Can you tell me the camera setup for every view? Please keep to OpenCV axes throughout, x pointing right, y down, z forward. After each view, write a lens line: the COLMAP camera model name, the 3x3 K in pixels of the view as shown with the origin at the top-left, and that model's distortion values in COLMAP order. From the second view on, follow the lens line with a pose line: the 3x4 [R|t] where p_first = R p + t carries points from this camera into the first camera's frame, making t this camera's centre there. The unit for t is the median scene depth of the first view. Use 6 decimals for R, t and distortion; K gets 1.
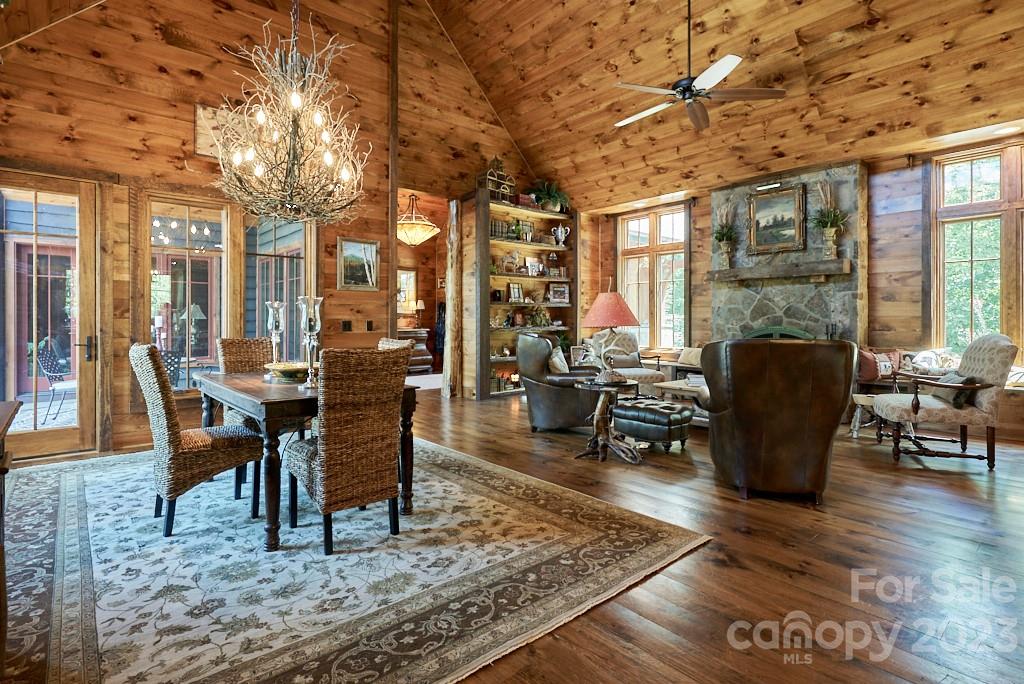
lens RADIAL K [[518.2, 0, 511.4], [0, 518.2, 319.3], [0, 0, 1]] dist [0.003558, 0.001333]
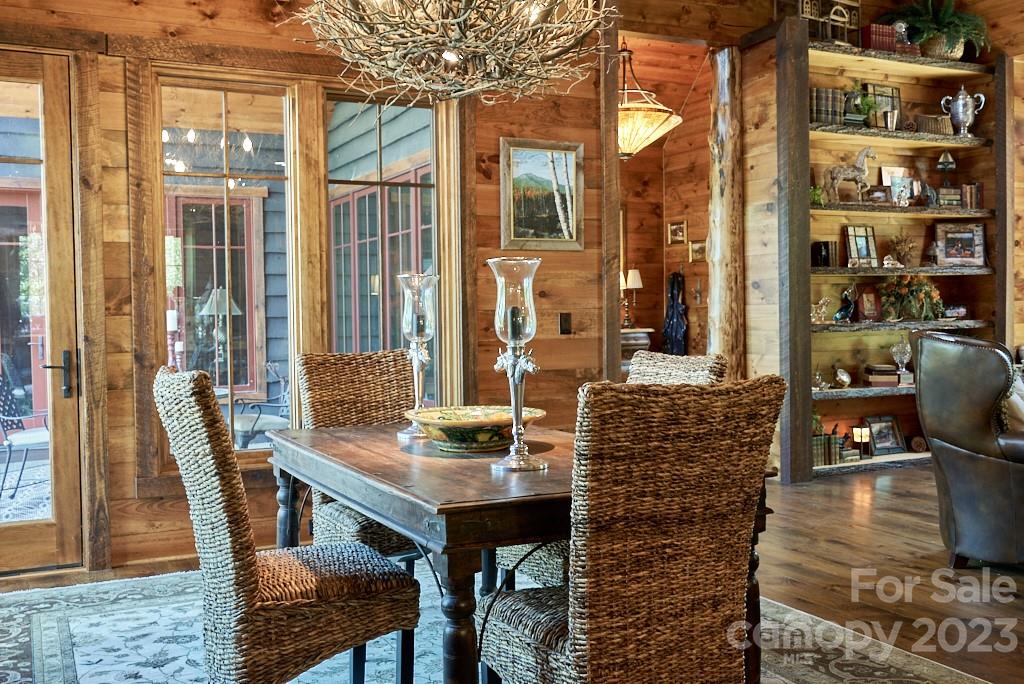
lens RADIAL K [[1014.8, 0, 509.0], [0, 1014.8, 338.7], [0, 0, 1]] dist [0.006448, 0.000000]
pose [[0.966817, -0.008716, -0.255321, -0.089616], [0.016095, 0.999510, 0.026828, 0.000469], [0.254962, -0.030047, 0.966484, 0.092760]]
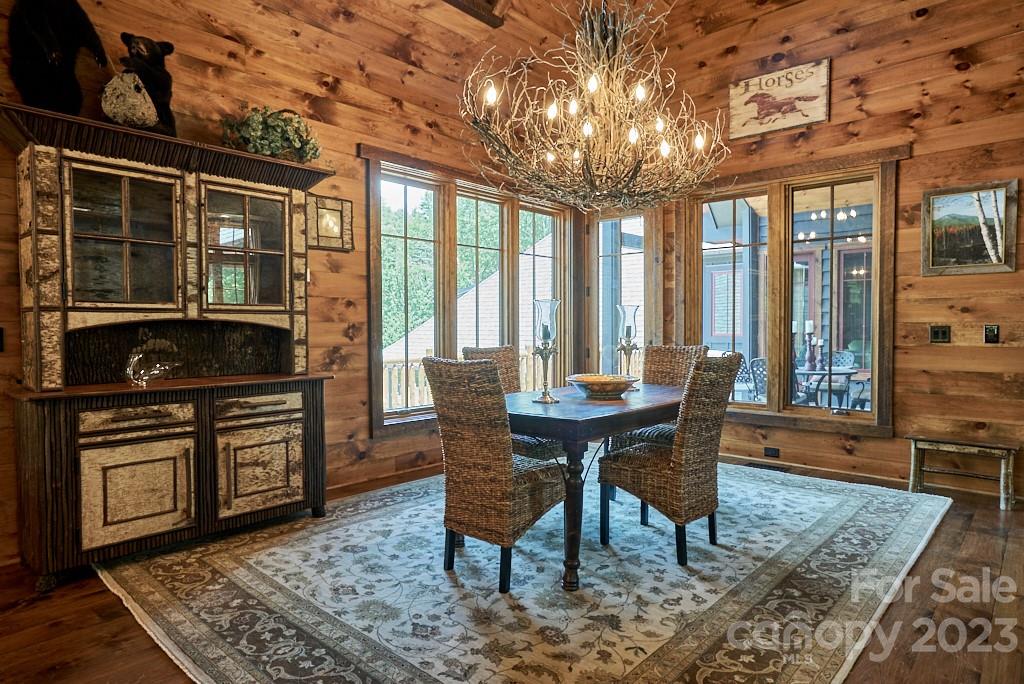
lens RADIAL K [[596.5, 0, 510.9], [0, 596.5, 344.2], [0, 0, 1]] dist [-0.009444, 0.002338]
pose [[0.121415, 0.027918, -0.992209, 0.316002], [0.007008, 0.999555, 0.028982, 0.000859], [0.992577, -0.010472, 0.121165, 0.415301]]
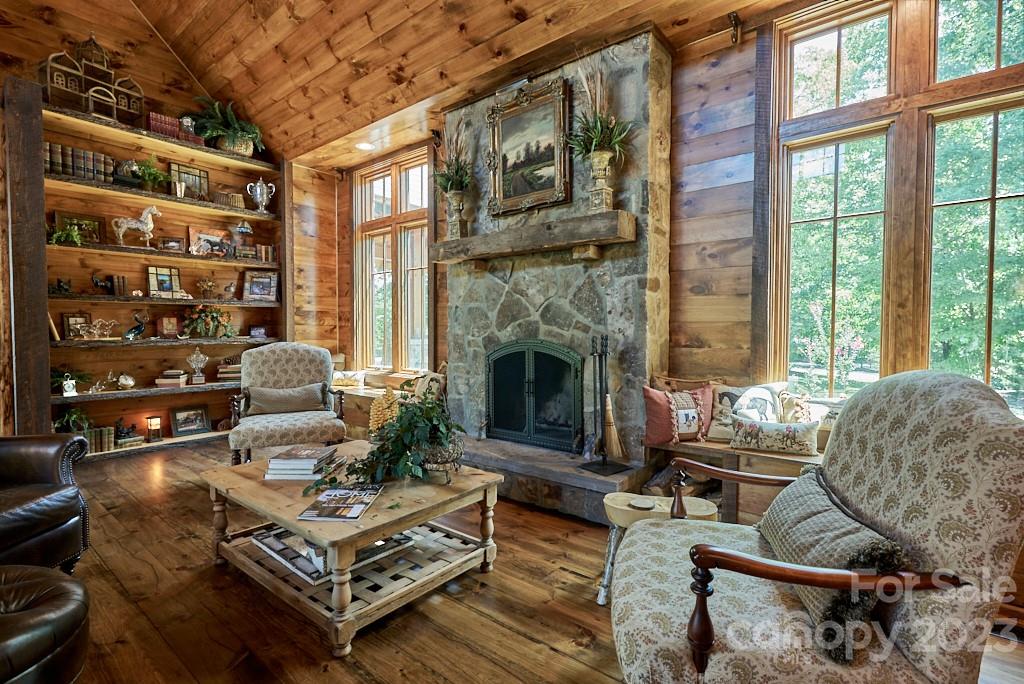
lens RADIAL K [[484.6, 0, 504.6], [0, 484.6, 341.8], [0, 0, 1]] dist [0.000981, 0.000730]
pose [[0.984943, -0.002246, 0.172864, 0.436014], [-0.002705, 0.999593, 0.028400, 0.001624], [-0.172857, -0.028440, 0.984536, 0.530773]]
